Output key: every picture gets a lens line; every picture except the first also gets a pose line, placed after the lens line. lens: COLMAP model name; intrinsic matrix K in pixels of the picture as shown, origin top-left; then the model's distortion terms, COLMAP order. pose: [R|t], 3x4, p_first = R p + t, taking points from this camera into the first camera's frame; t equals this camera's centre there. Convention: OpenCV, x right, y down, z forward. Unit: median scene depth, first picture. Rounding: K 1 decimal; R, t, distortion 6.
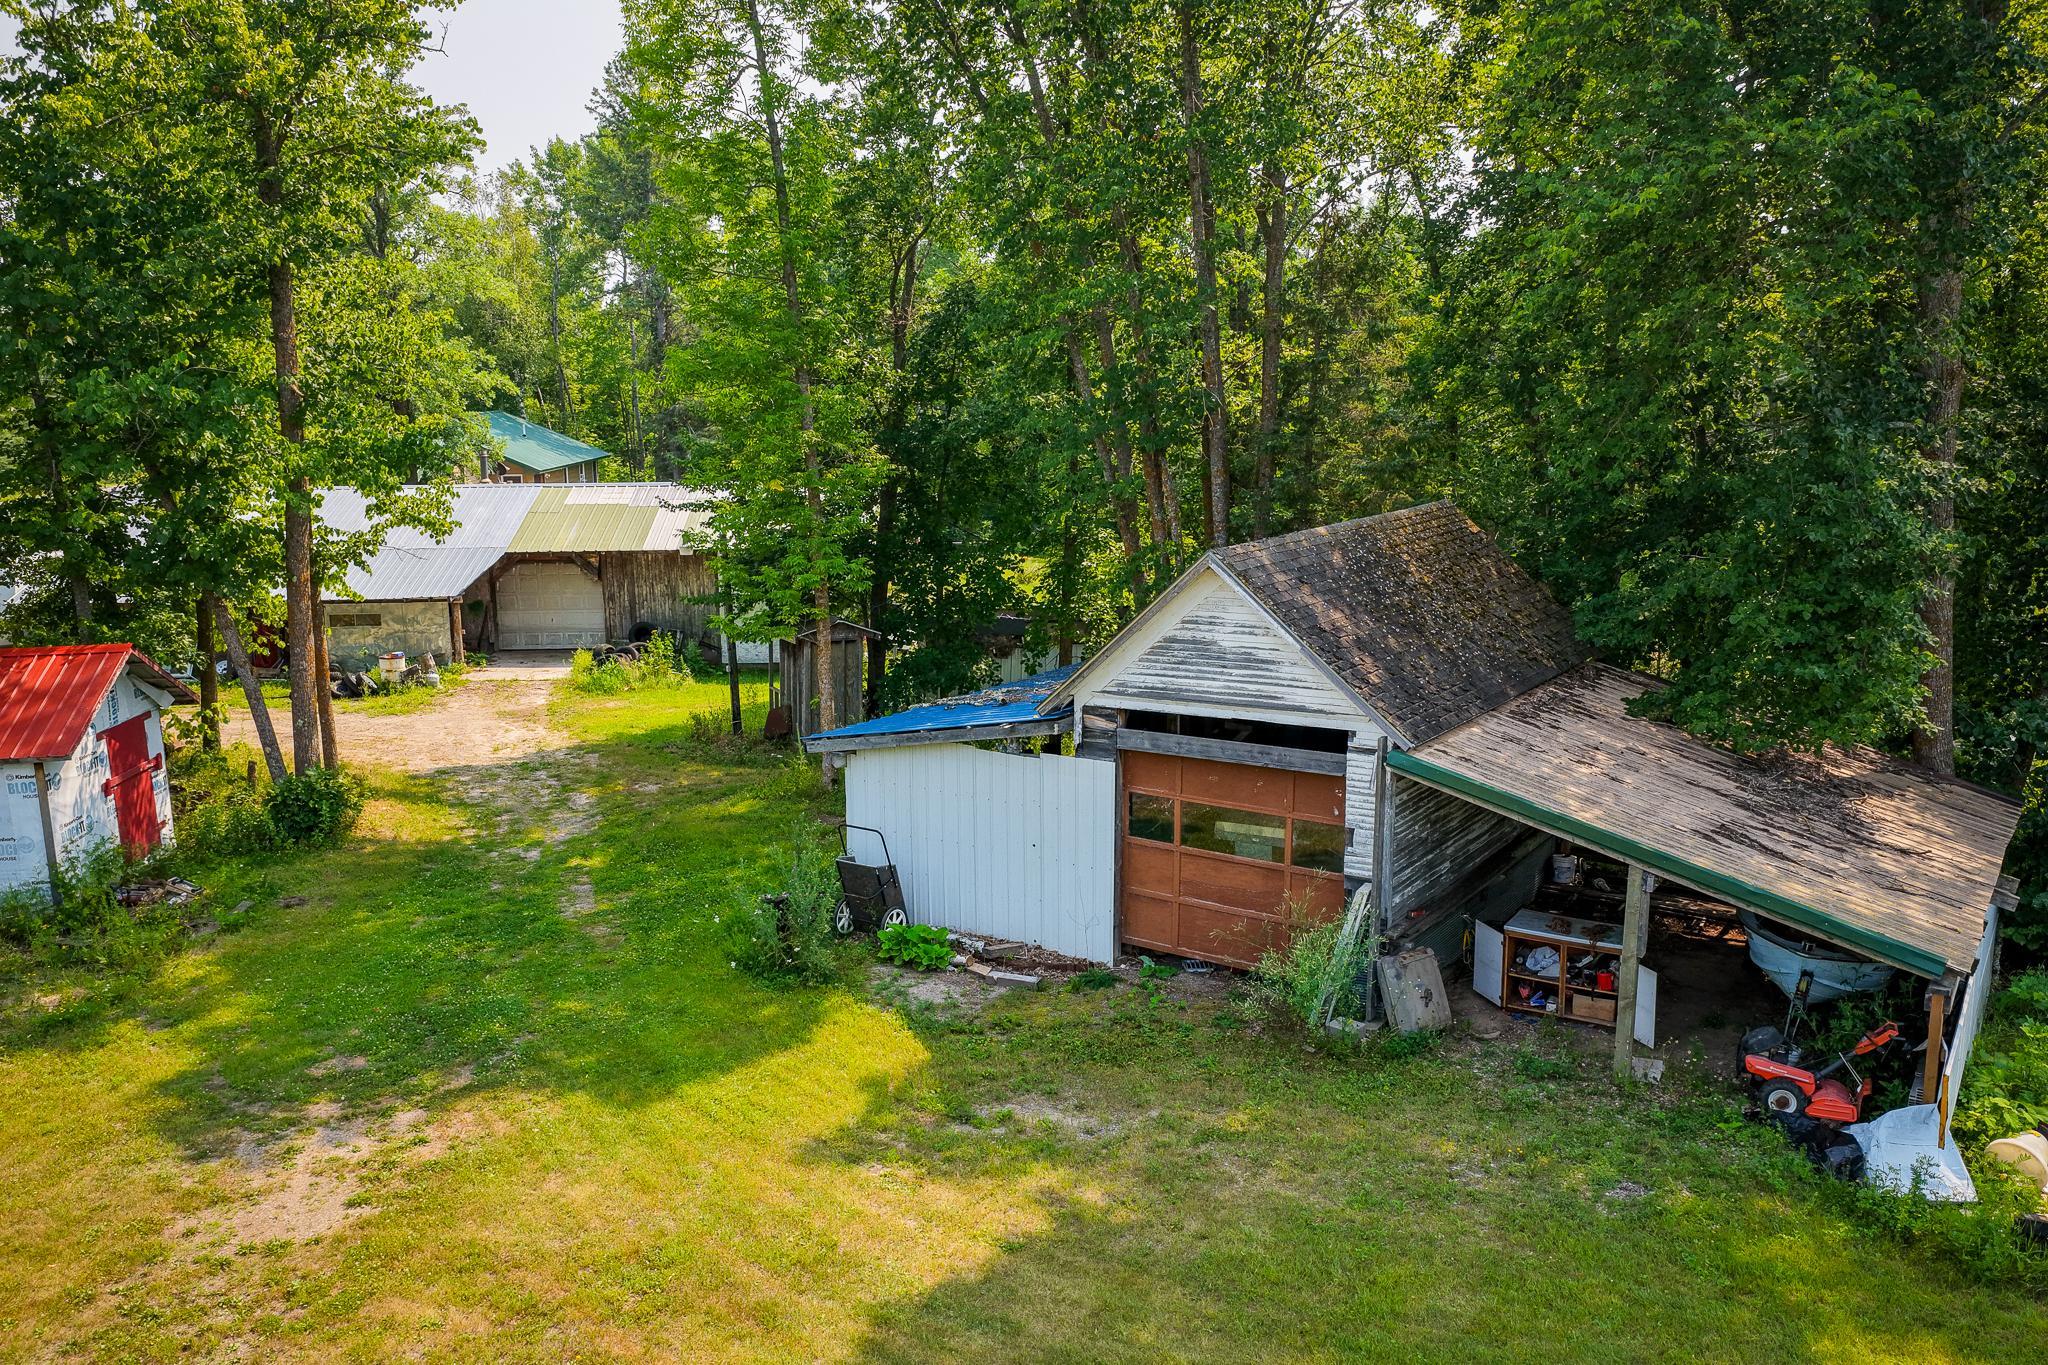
lens RADIAL K [[1666.5, 0, 1014.8], [0, 1666.5, 689.8], [0, 0, 1]] dist [-0.010162, 0.028138]
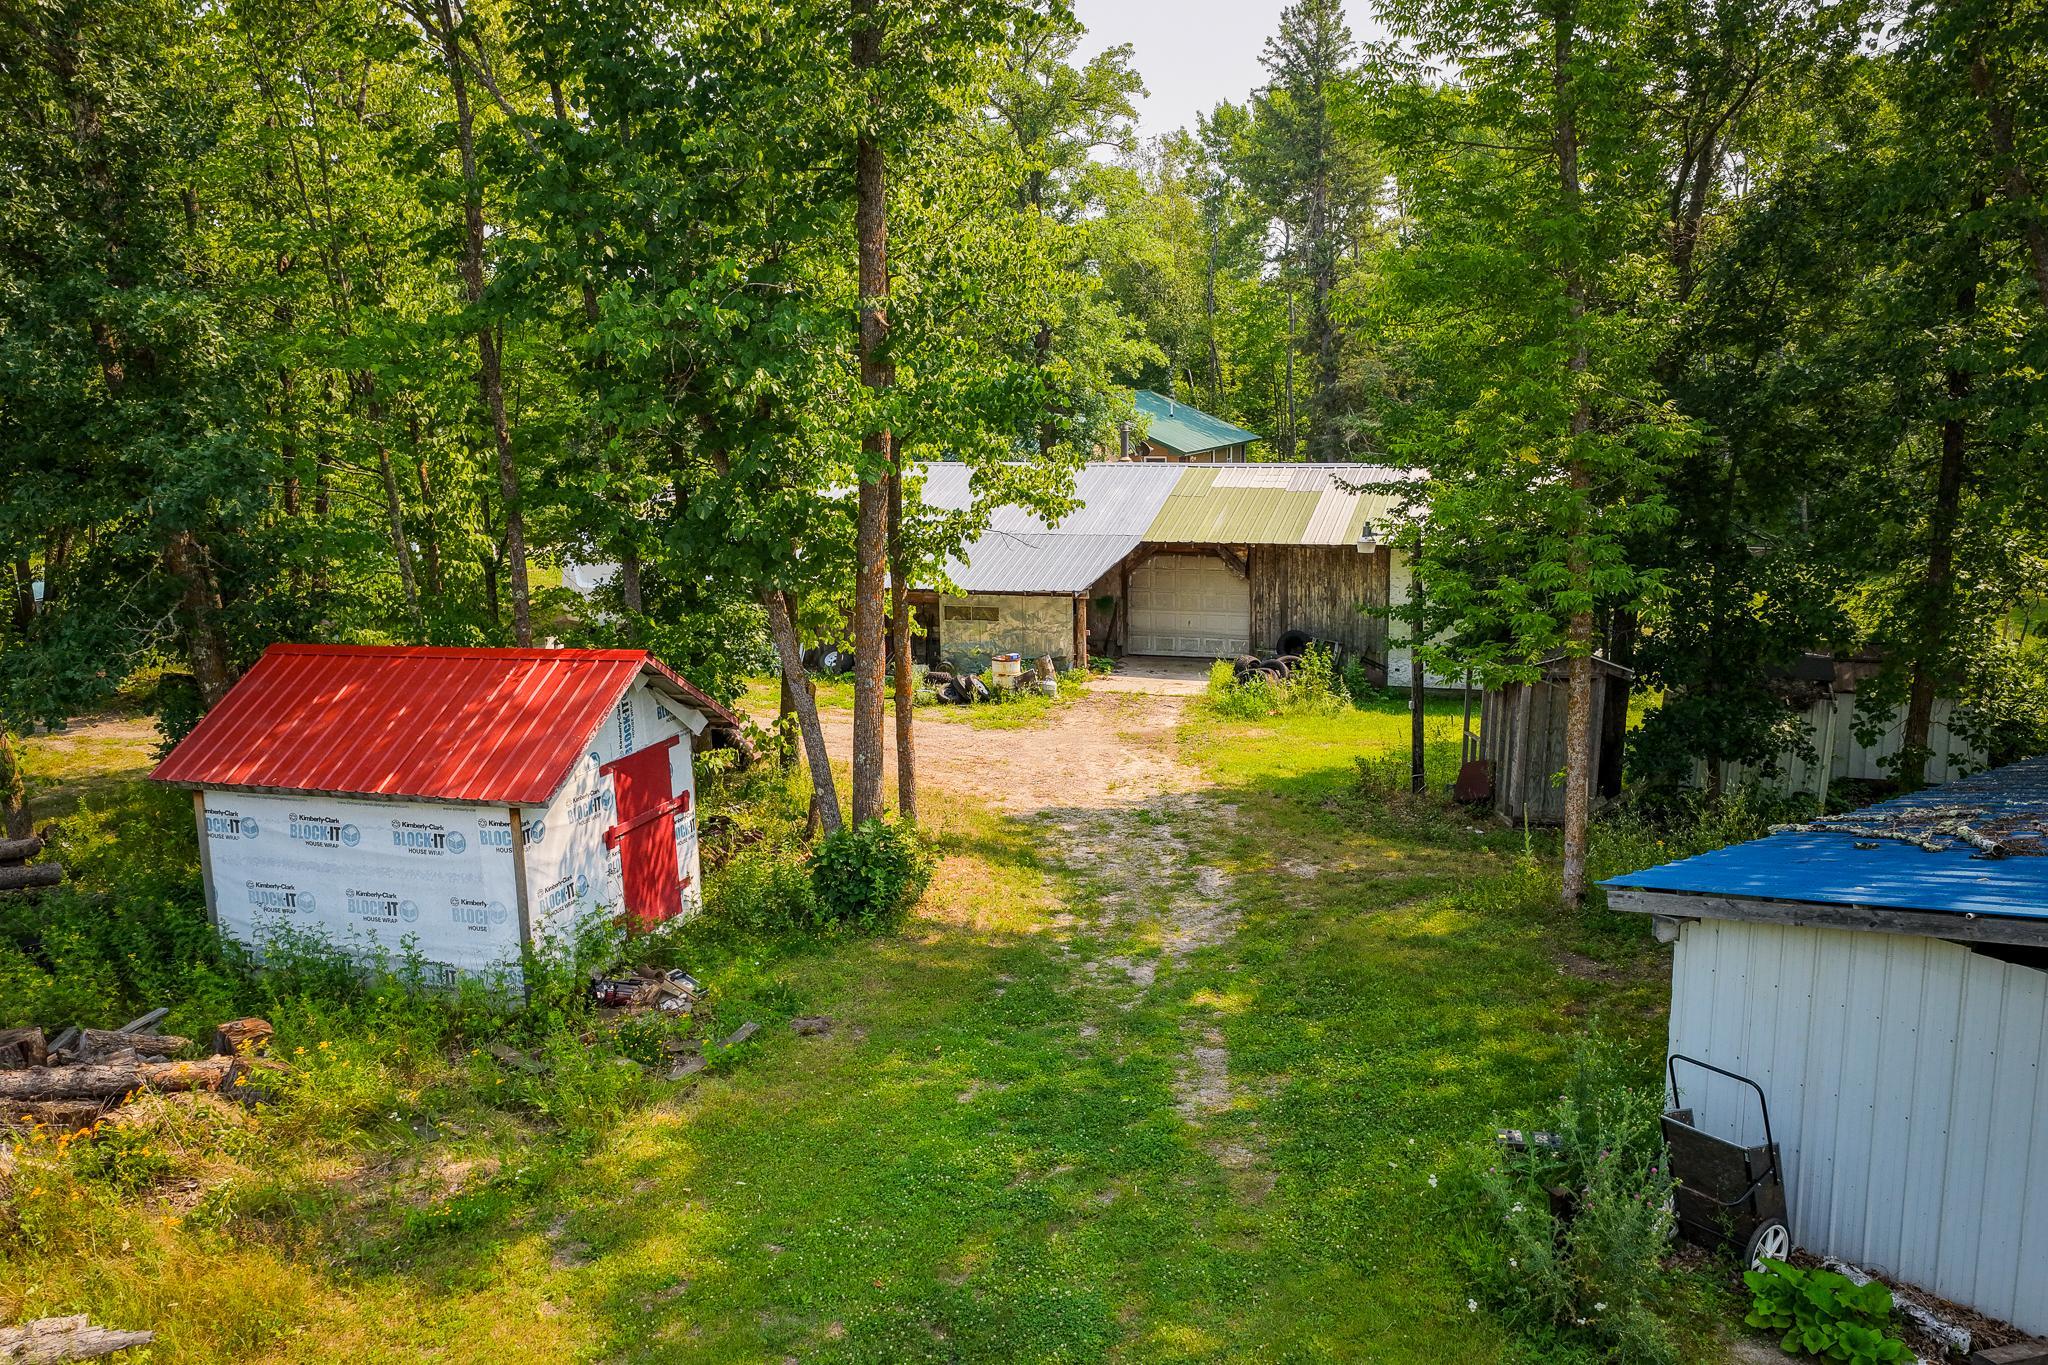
lens RADIAL K [[1666.5, 0, 1018.9], [0, 1666.5, 679.9], [0, 0, 1]] dist [-0.010162, 0.028138]
pose [[0.930855, 0.060732, -0.360306, -0.087479], [-0.061443, 0.998065, 0.009492, -0.026771], [0.360186, 0.013303, 0.932786, 0.305204]]
